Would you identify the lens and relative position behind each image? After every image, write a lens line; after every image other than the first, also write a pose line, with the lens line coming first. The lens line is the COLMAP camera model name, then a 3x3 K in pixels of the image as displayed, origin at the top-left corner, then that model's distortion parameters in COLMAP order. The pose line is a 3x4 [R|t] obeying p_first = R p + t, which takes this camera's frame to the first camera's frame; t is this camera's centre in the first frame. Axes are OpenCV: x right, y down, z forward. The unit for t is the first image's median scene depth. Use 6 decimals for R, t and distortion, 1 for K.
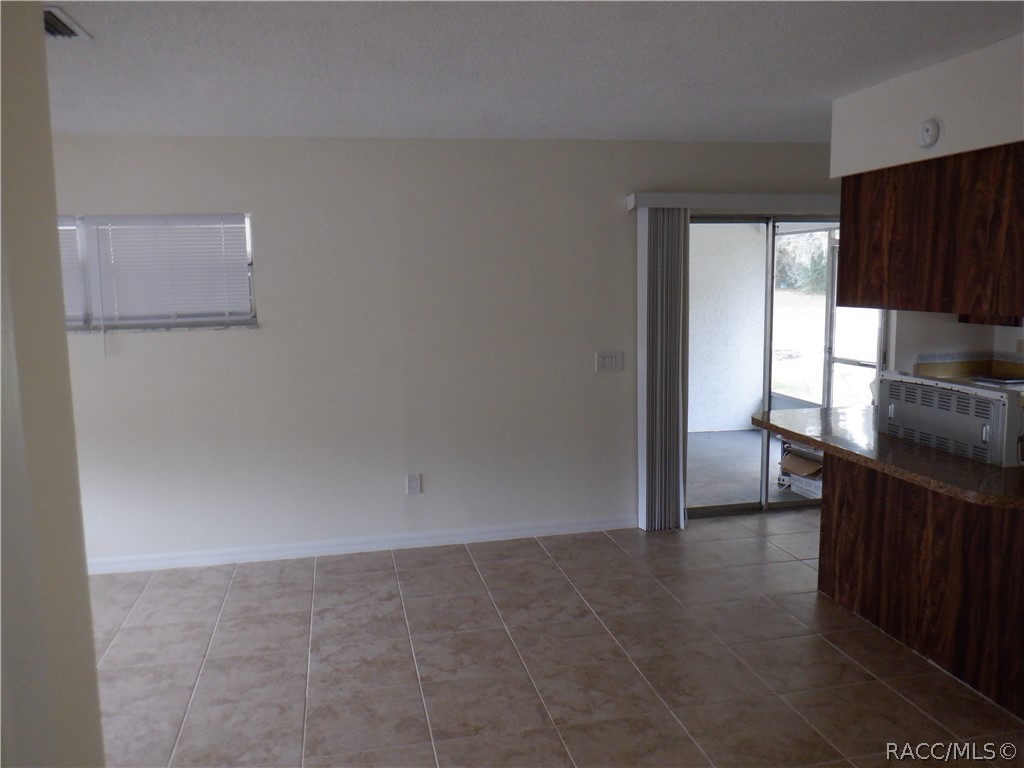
lens RADIAL K [[830.3, 0, 512.8], [0, 830.3, 384.0], [0, 0, 1]] dist [-0.014294, -0.014720]
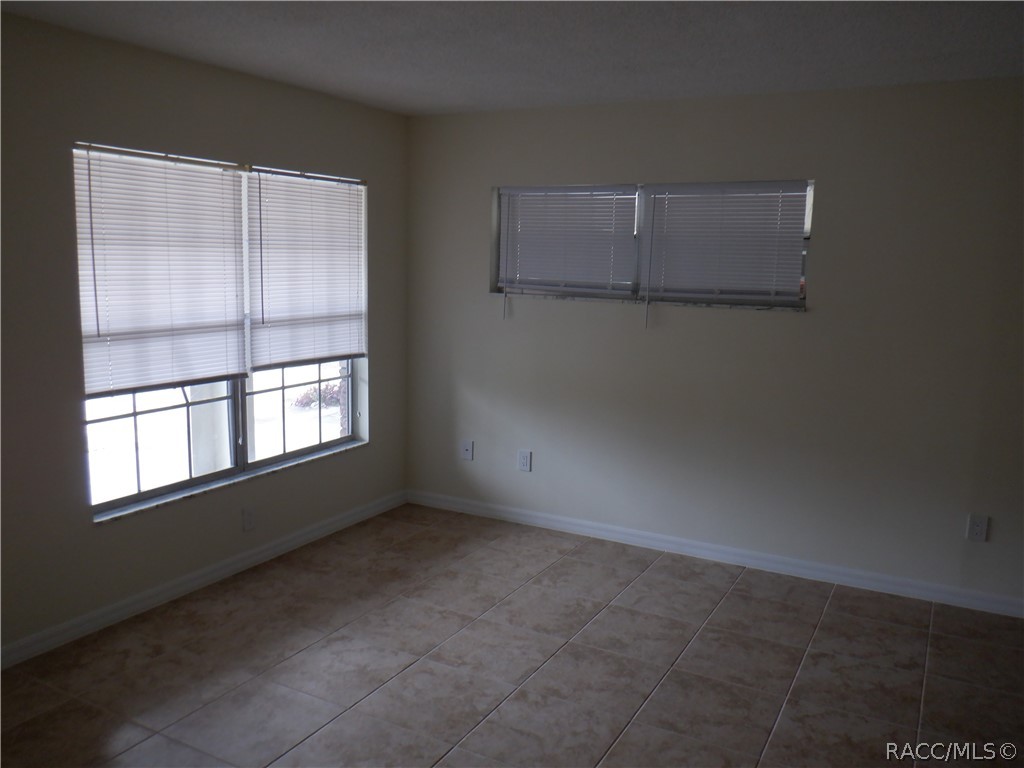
lens RADIAL K [[830.3, 0, 512.3], [0, 830.3, 384.8], [0, 0, 1]] dist [-0.014294, -0.014720]
pose [[0.758023, 0.135087, -0.638086, 0.027847], [-0.119704, 0.990513, 0.067494, -0.013841], [0.641149, 0.025220, 0.767002, 0.140692]]
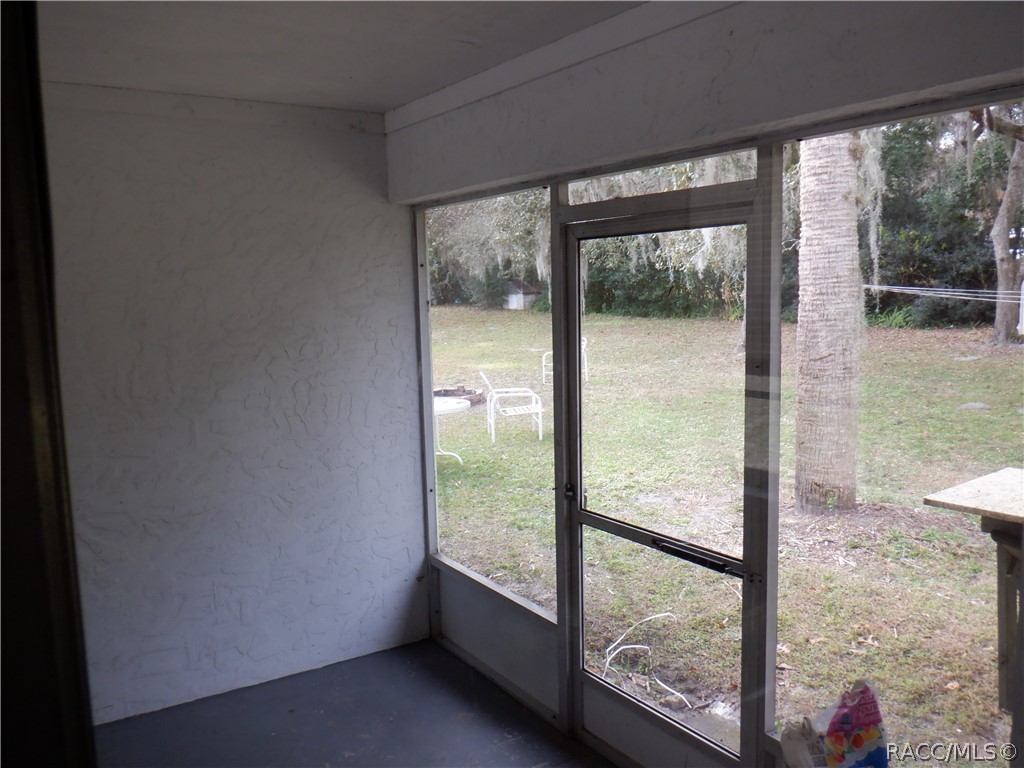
lens RADIAL K [[830.3, 0, 514.2], [0, 830.3, 383.5], [0, 0, 1]] dist [-0.014294, -0.014720]
pose [[0.928505, -0.050657, 0.367847, 0.229099], [0.057294, 0.998332, -0.007137, -0.095696], [-0.366872, 0.027702, 0.929859, 0.680891]]
